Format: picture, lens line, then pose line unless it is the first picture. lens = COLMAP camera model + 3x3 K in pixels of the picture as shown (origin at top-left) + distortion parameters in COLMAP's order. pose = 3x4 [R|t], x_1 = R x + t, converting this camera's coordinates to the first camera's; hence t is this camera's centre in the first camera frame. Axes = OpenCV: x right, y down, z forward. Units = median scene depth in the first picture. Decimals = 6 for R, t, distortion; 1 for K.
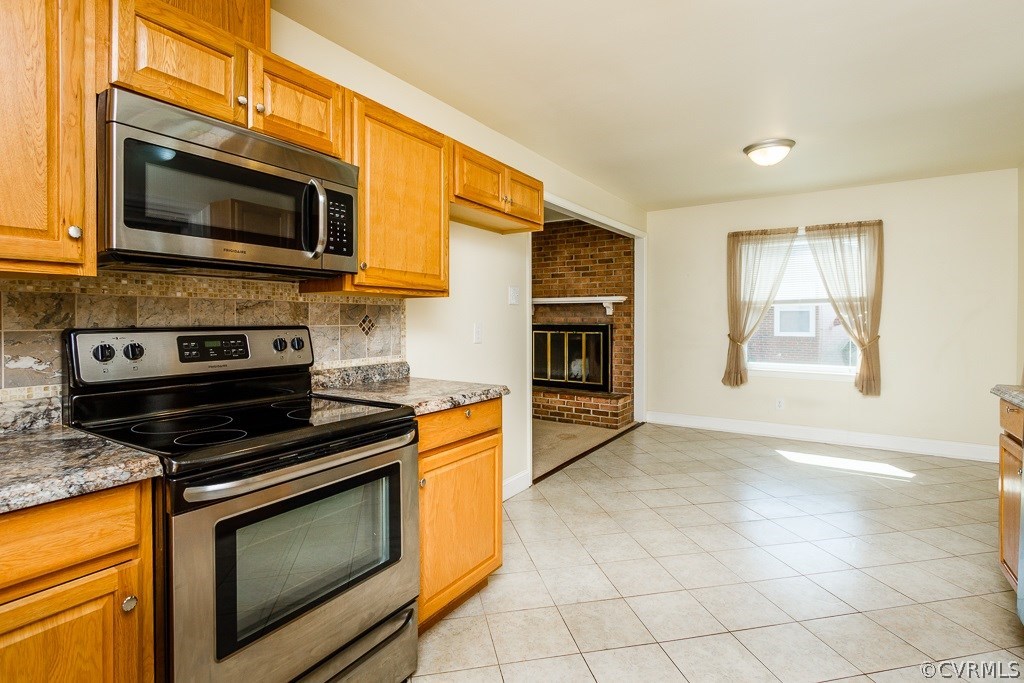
lens RADIAL K [[497.2, 0, 516.2], [0, 497.2, 320.8], [0, 0, 1]] dist [0.019518, 0.000275]
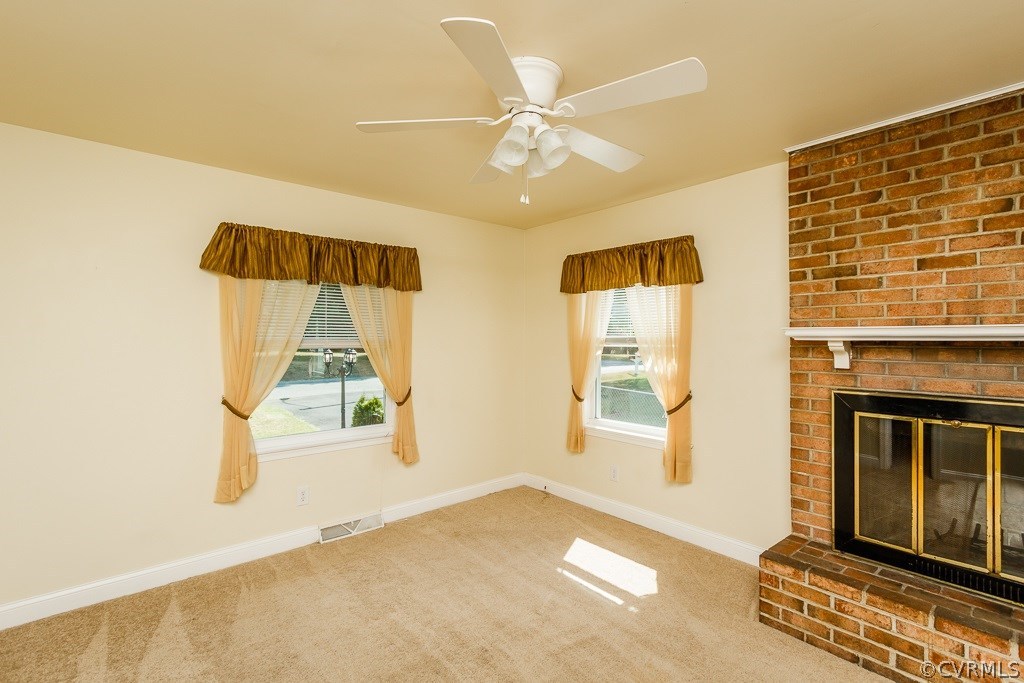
lens RADIAL K [[474.2, 0, 510.1], [0, 474.2, 338.6], [0, 0, 1]] dist [0.005649, -0.001746]
pose [[0.953684, 0.000673, -0.300808, -0.116874], [-0.005551, 0.999867, -0.015362, -0.030961], [0.300758, 0.016320, 0.953561, 0.615869]]
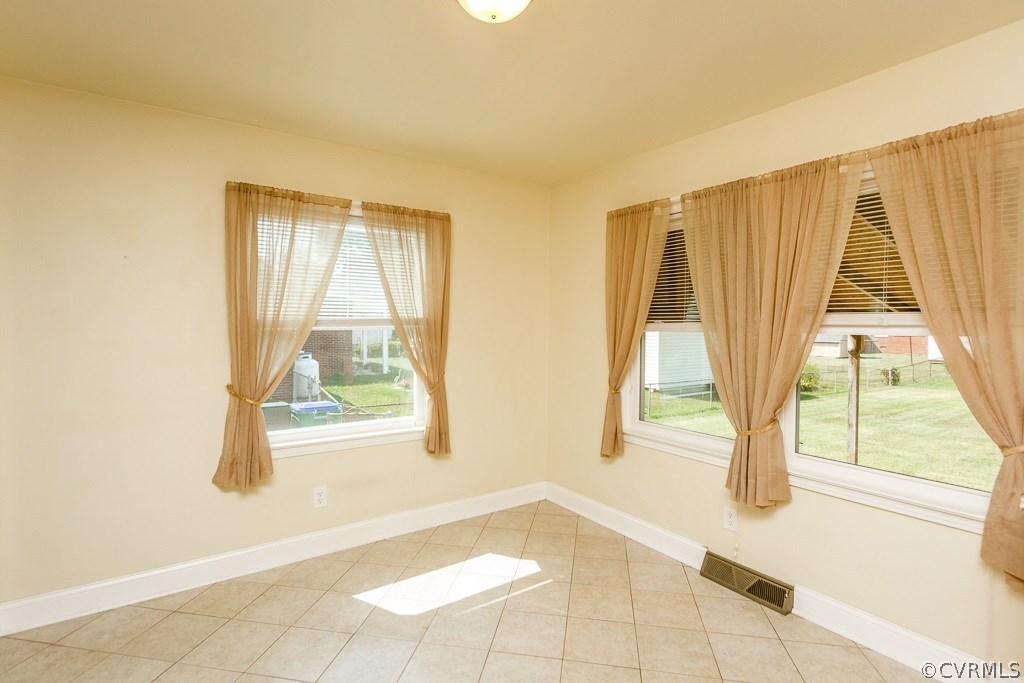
lens RADIAL K [[497.2, 0, 500.8], [0, 497.2, 324.9], [0, 0, 1]] dist [0.019518, 0.000275]
pose [[0.385653, 0.000270, 0.922644, 0.060459], [0.003292, 0.999993, -0.001668, -0.028339], [-0.922638, 0.003680, 0.385649, 0.497322]]
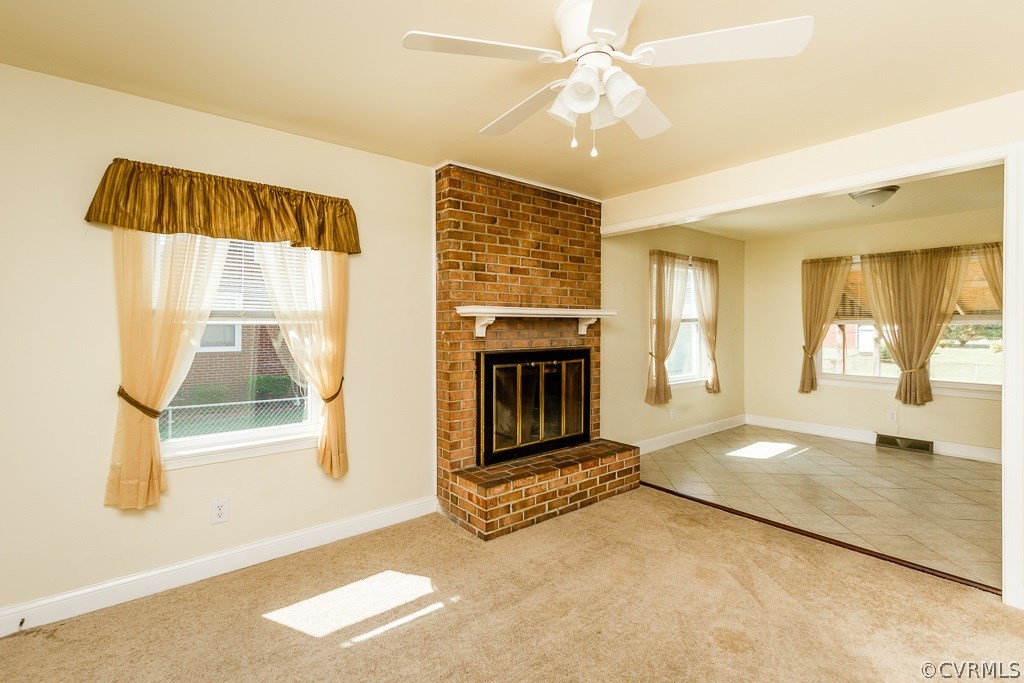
lens RADIAL K [[474.2, 0, 490.6], [0, 474.2, 327.0], [0, 0, 1]] dist [0.005649, -0.001746]
pose [[0.327554, -0.001949, 0.944830, -0.503218], [0.015926, 0.999867, -0.003459, -0.022596], [-0.944698, 0.016181, 0.327542, 0.893487]]
